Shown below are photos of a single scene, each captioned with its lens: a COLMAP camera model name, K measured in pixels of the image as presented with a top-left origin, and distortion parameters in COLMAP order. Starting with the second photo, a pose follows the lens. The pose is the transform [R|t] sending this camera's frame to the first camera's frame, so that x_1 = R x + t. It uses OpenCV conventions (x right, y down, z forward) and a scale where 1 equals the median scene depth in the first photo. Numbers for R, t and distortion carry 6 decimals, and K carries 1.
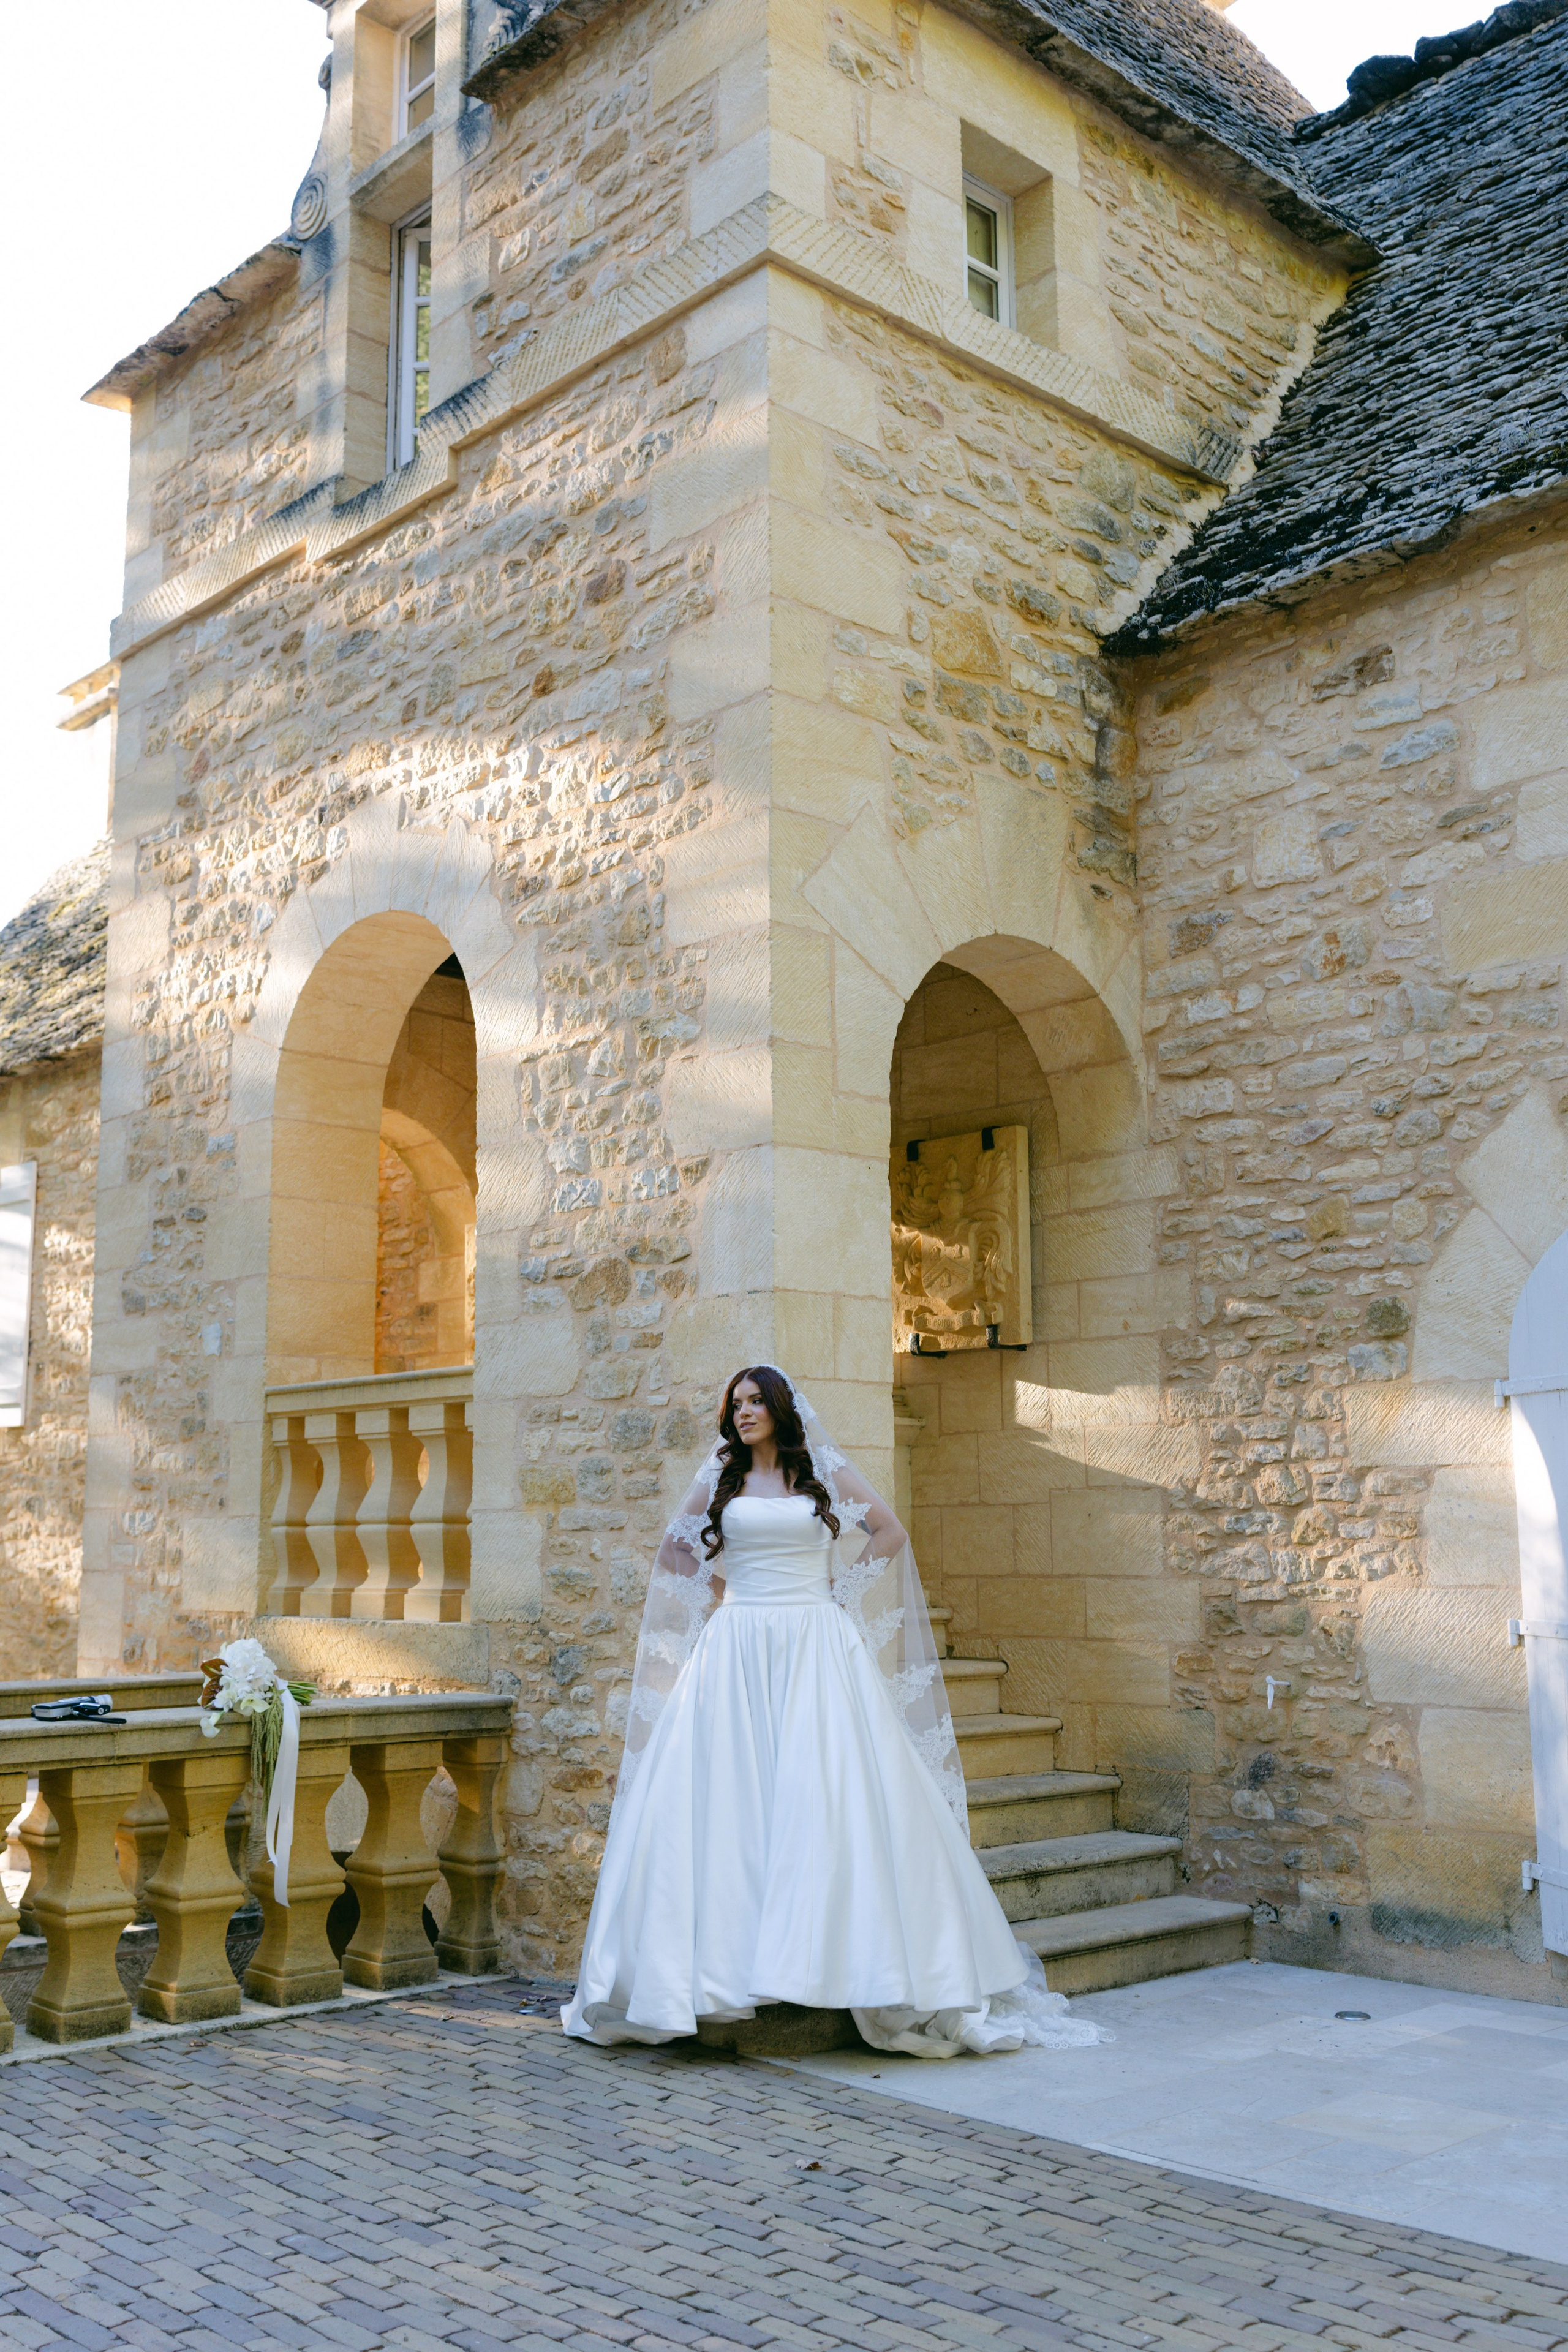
lens RADIAL K [[2209.1, 0, 783.2], [0, 2209.1, 1172.3], [0, 0, 1]] dist [0.003385, 0.000000]
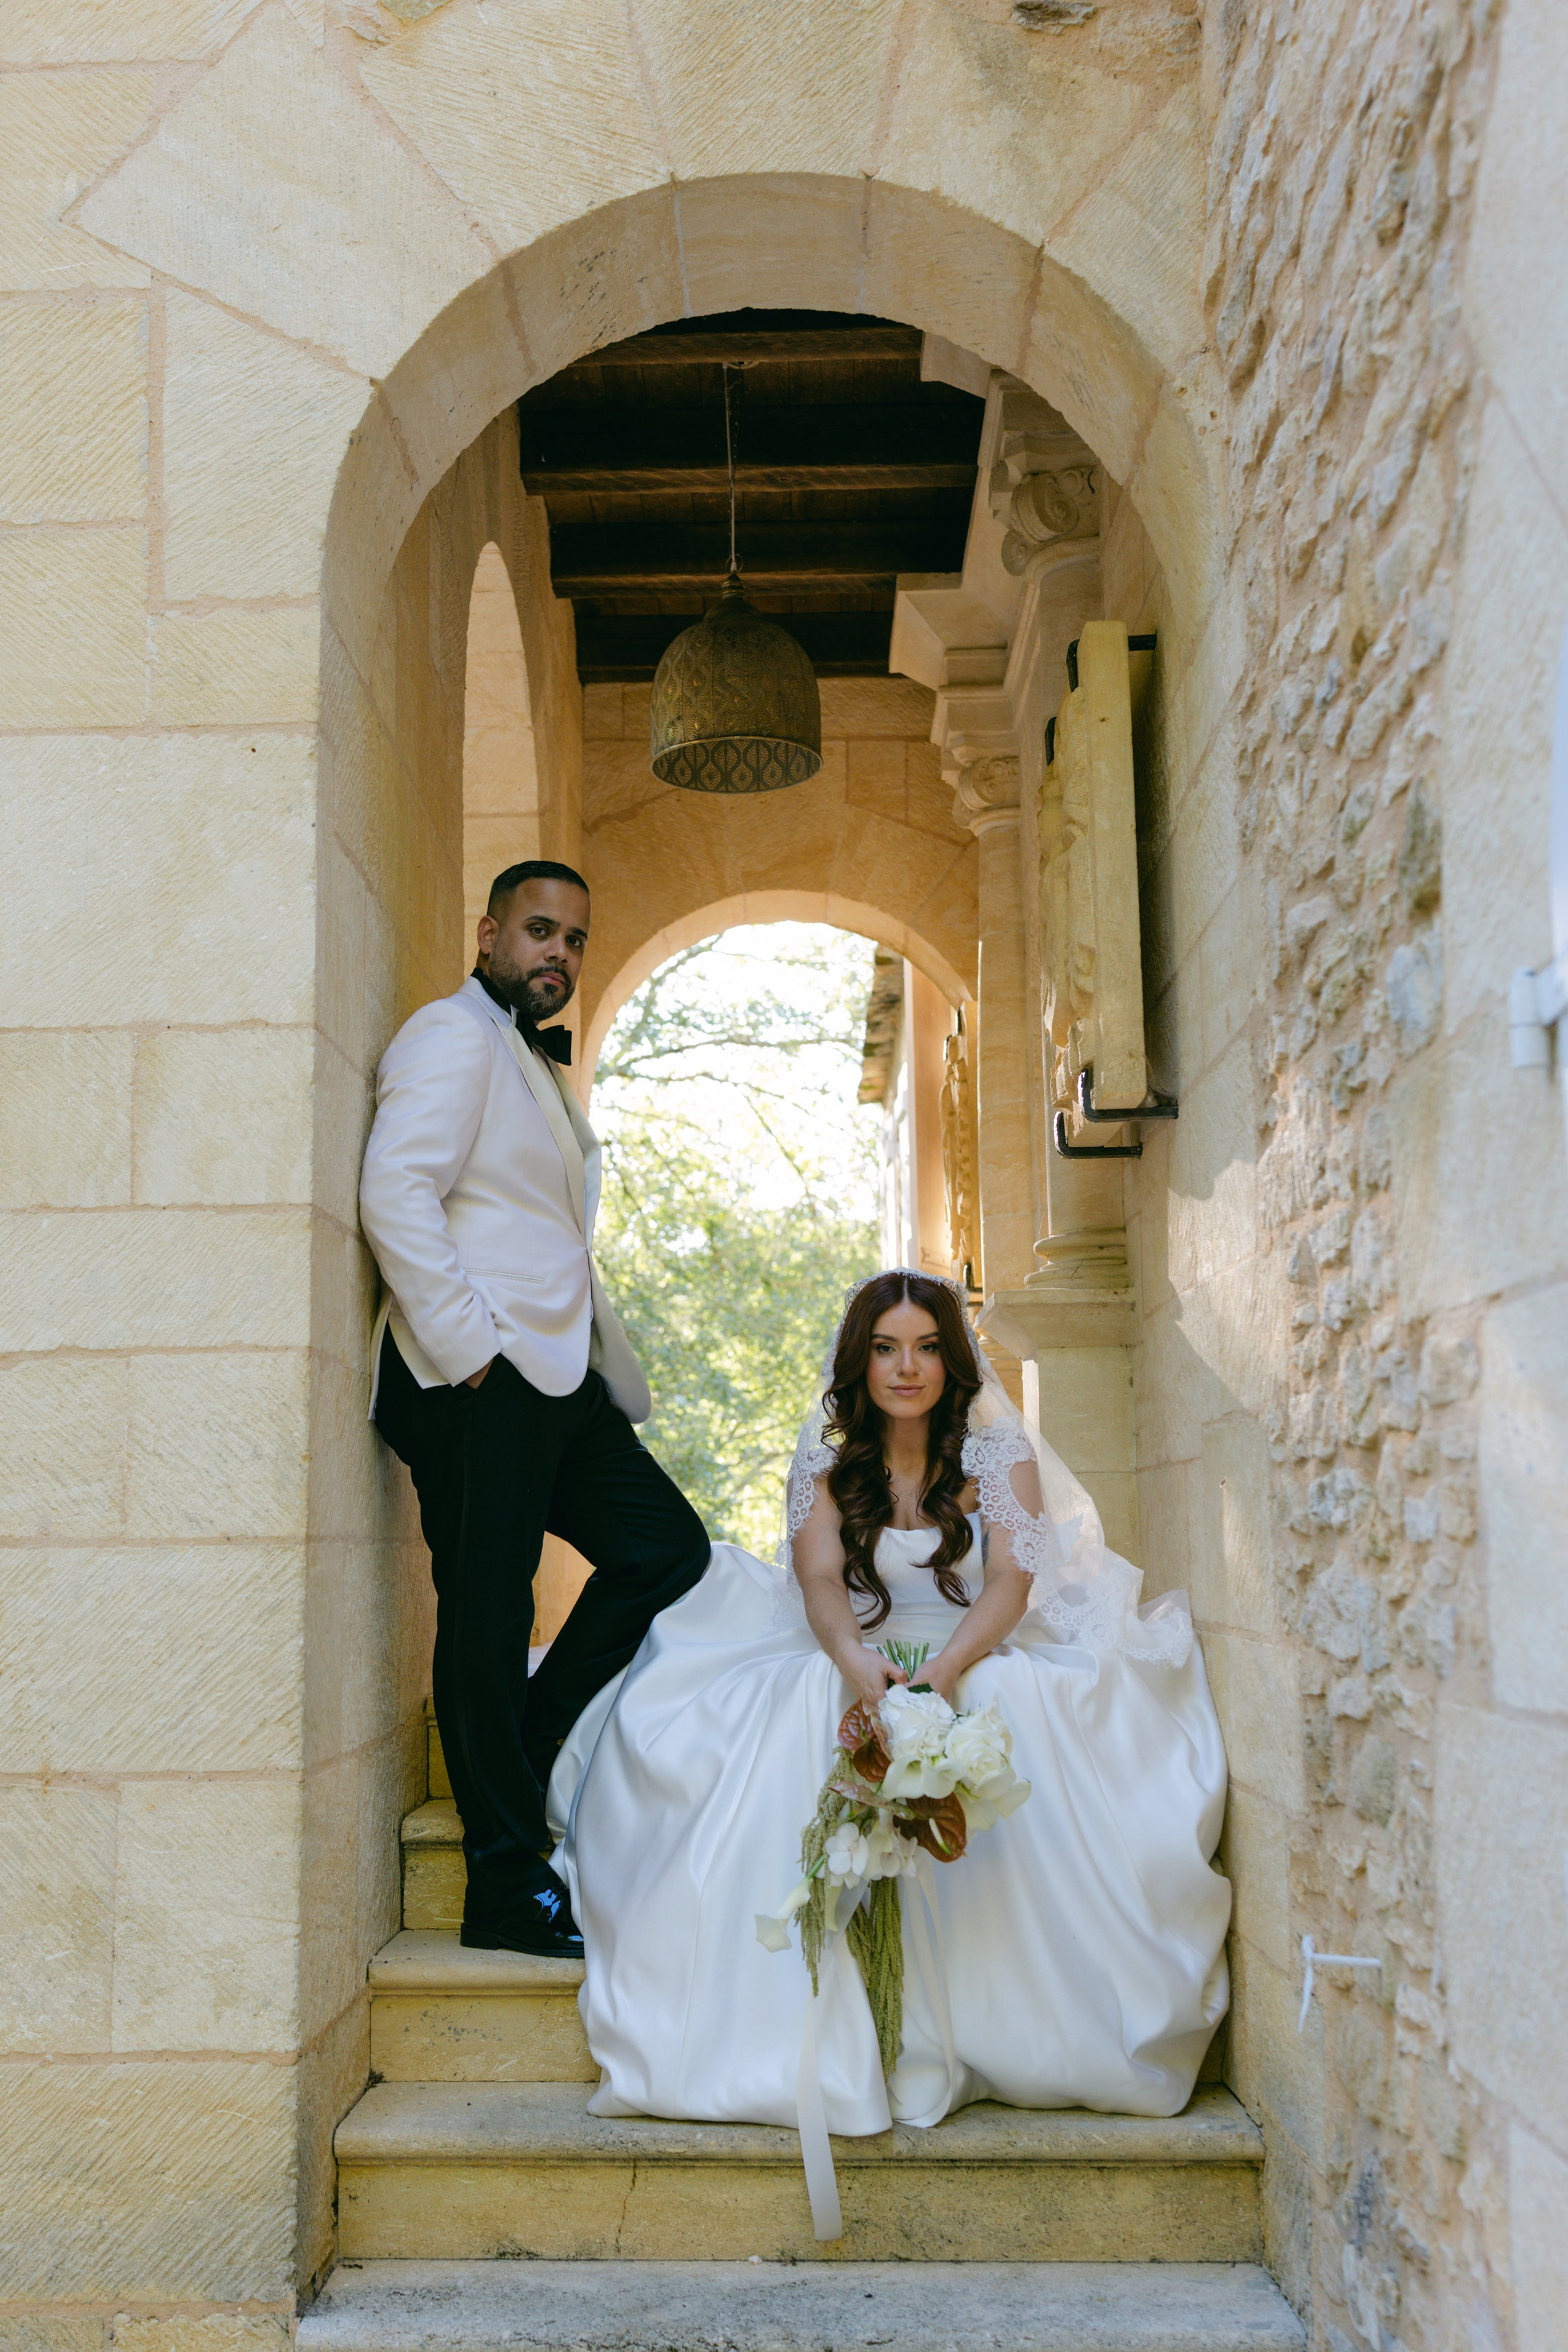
lens RADIAL K [[2414.8, 0, 782.1], [0, 2414.8, 1198.5], [0, 0, 1]] dist [0.003301, 0.000000]
pose [[0.706295, -0.108998, -0.699476, 0.444133], [0.121002, 0.992123, -0.032418, 0.116937], [0.697500, -0.061741, 0.713920, 0.681740]]
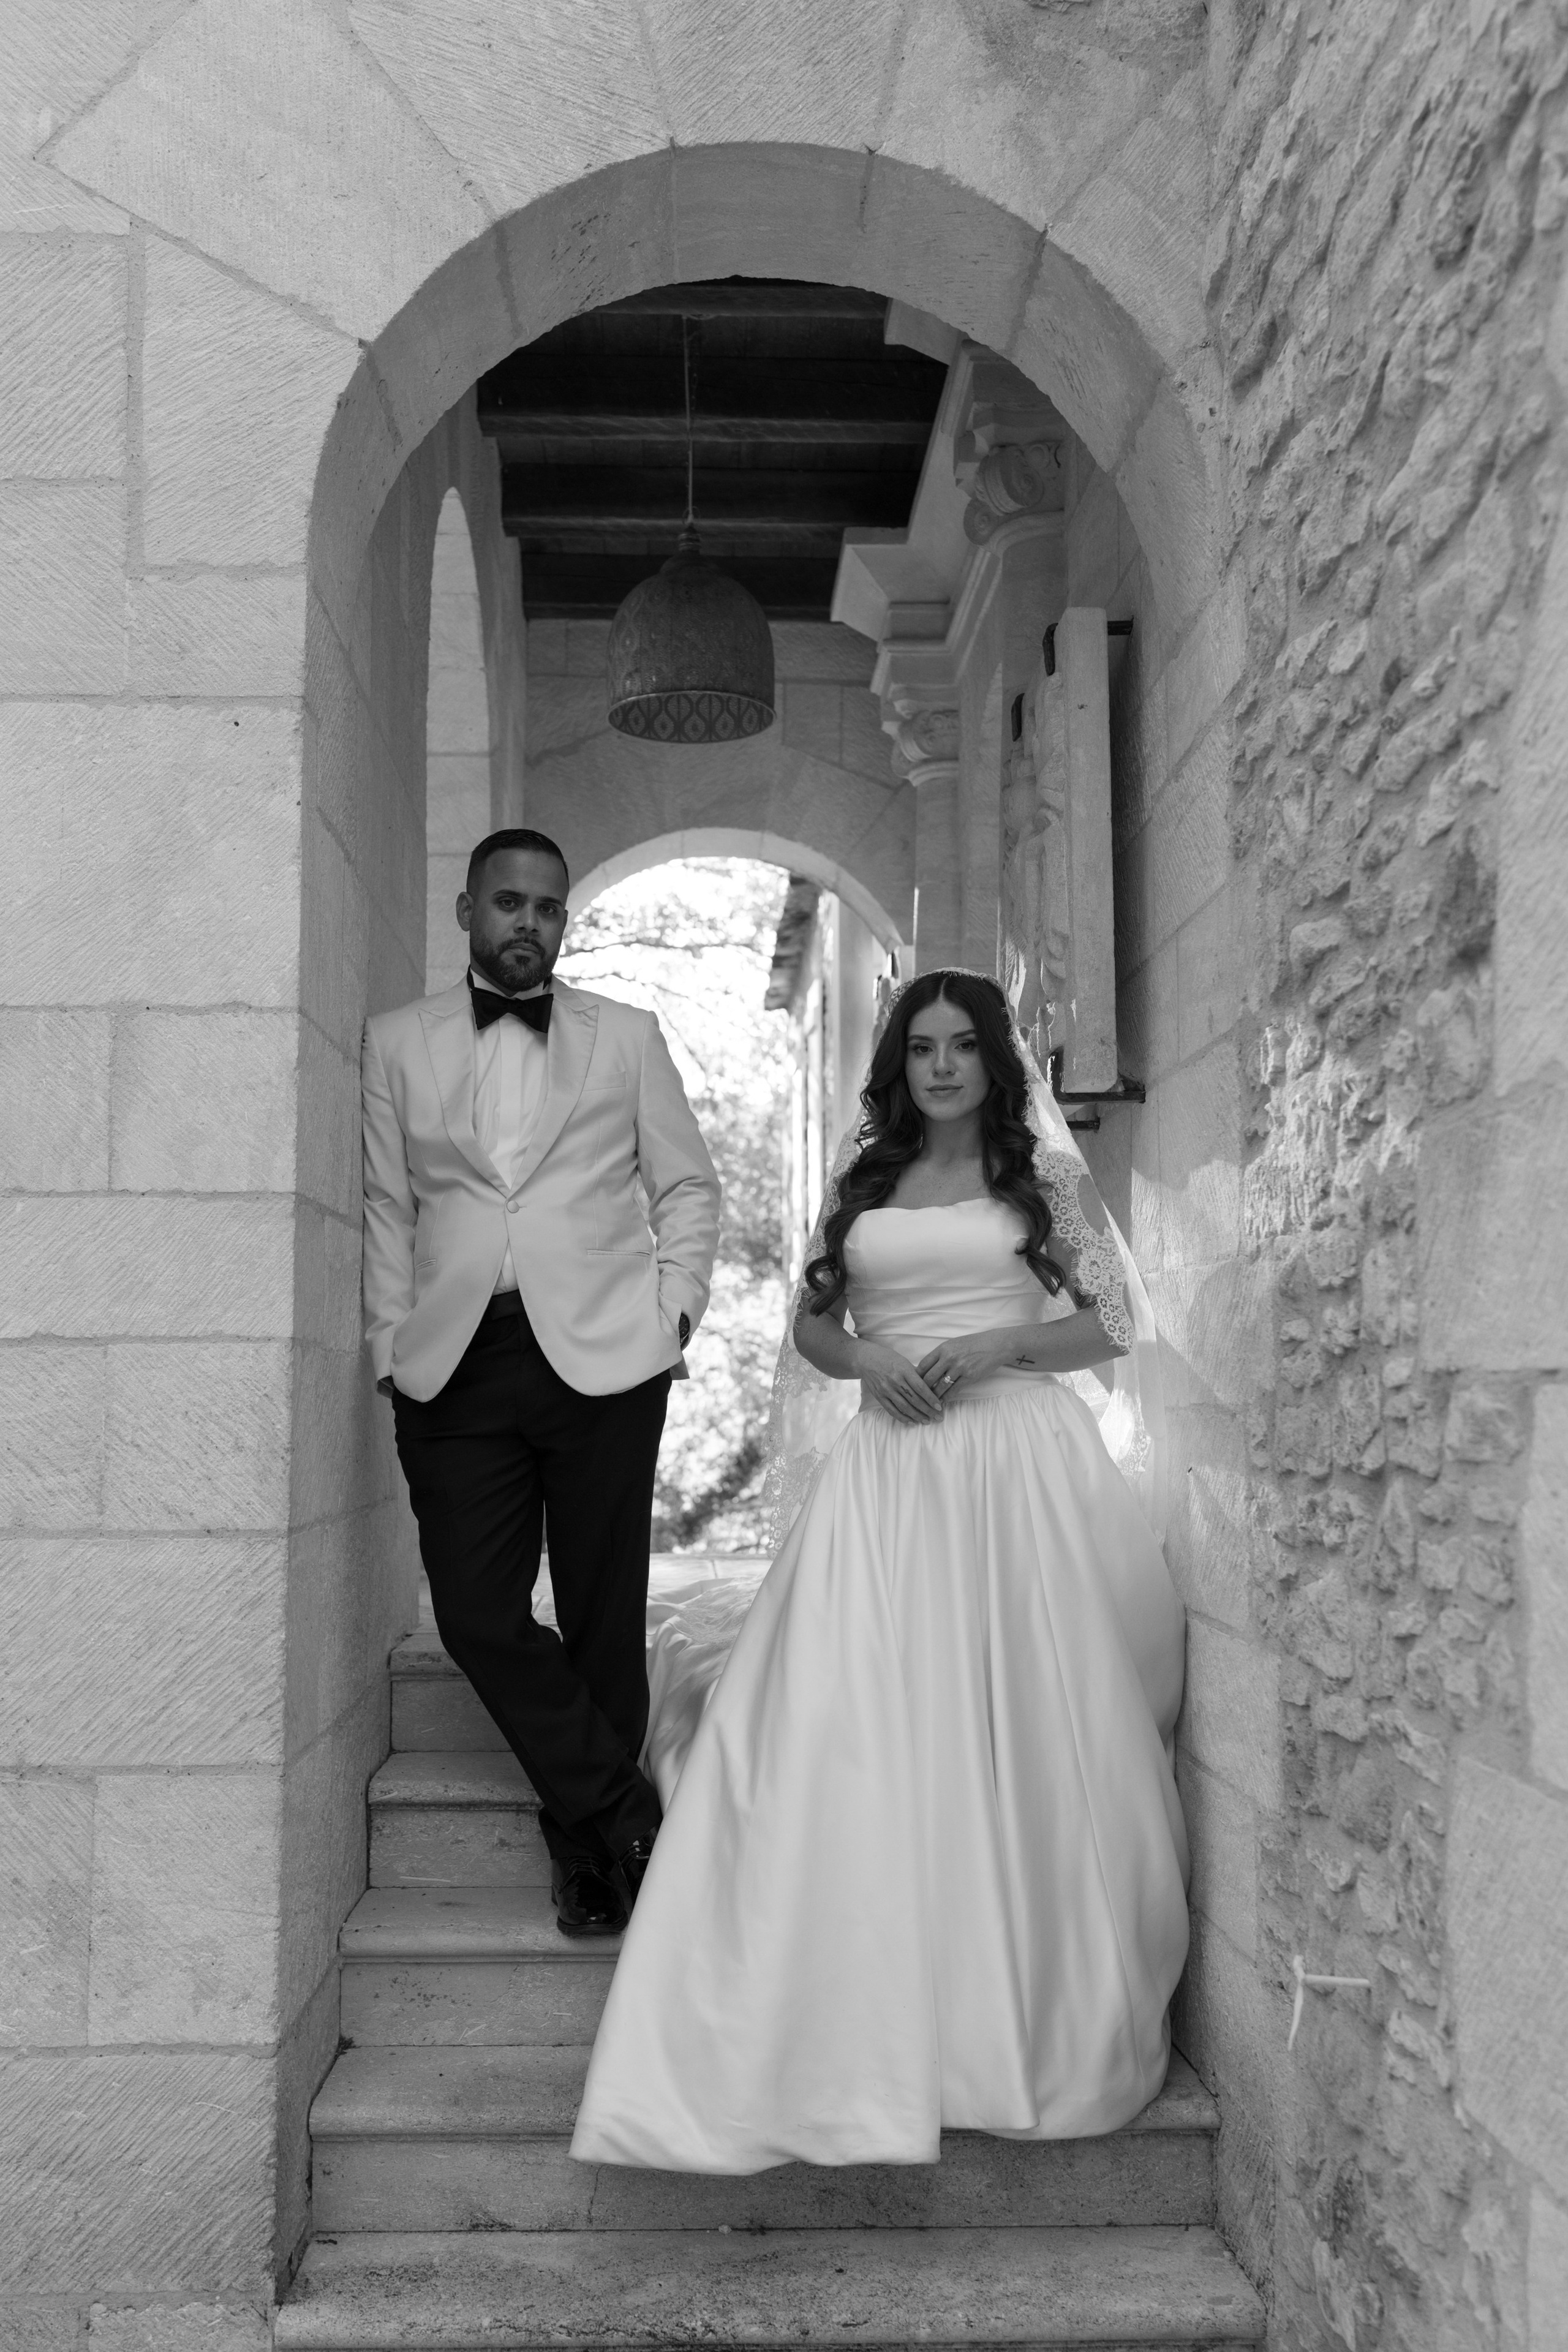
lens RADIAL K [[2209.1, 0, 785.7], [0, 2209.1, 1156.3], [0, 0, 1]] dist [0.003385, 0.000000]
pose [[0.751242, -0.062412, -0.657069, 0.400034], [0.103436, 0.994351, 0.023812, 0.084137], [0.651871, -0.085853, 0.753454, 0.695917]]
